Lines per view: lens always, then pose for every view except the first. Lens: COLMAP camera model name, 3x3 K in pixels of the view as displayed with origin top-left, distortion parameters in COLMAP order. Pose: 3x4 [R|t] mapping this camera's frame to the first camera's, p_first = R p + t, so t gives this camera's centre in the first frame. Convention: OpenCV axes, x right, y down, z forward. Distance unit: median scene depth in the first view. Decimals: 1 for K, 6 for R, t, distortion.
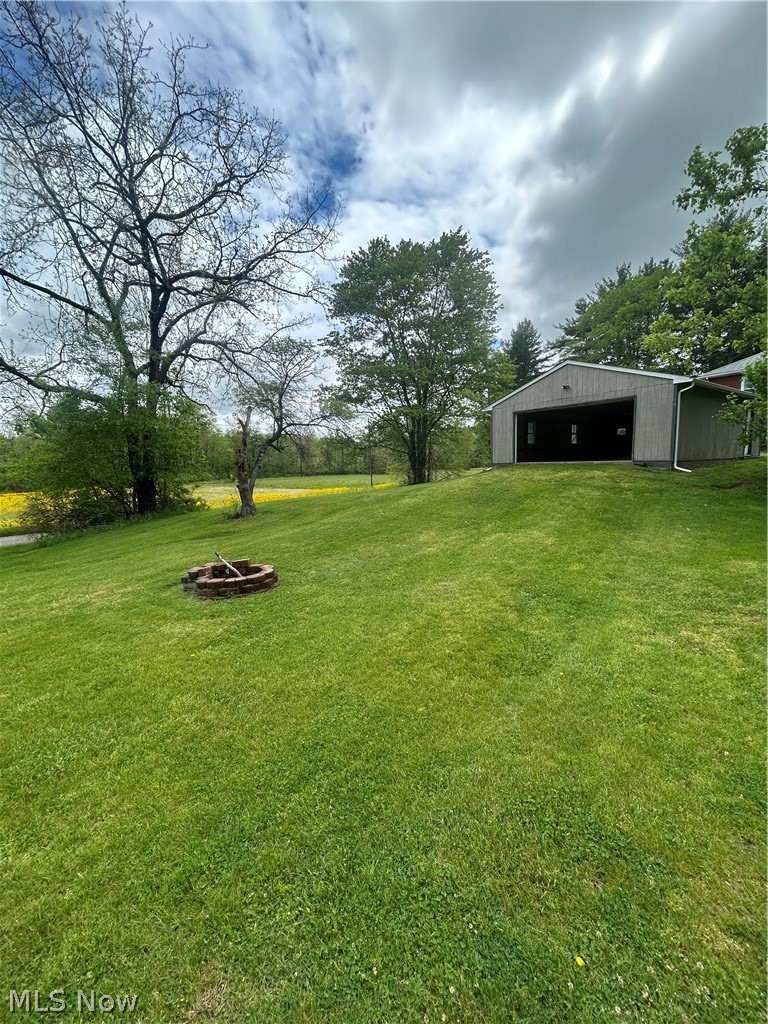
lens RADIAL K [[410.8, 0, 383.2], [0, 410.8, 512.6], [0, 0, 1]] dist [0.000808, 0.001773]
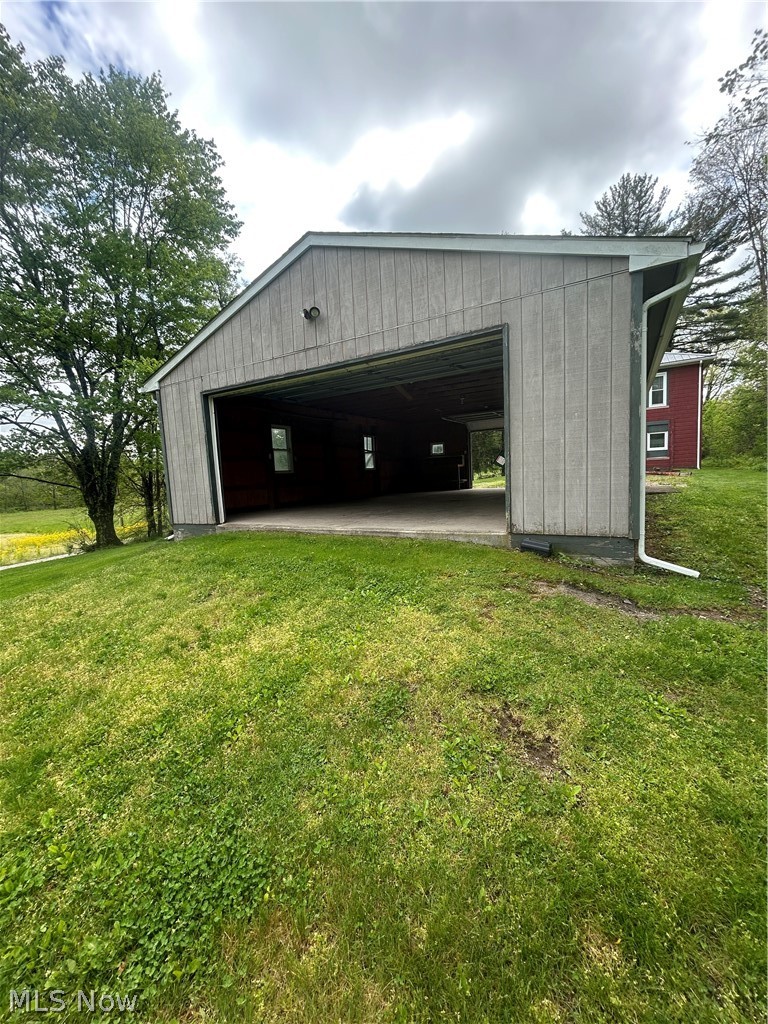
lens RADIAL K [[410.8, 0, 384.8], [0, 410.8, 512.4], [0, 0, 1]] dist [0.000808, 0.001773]
pose [[0.910697, -0.057341, 0.409075, 0.361156], [0.076650, 0.996578, -0.030948, -0.129239], [-0.405900, 0.059540, 0.911976, 0.693987]]
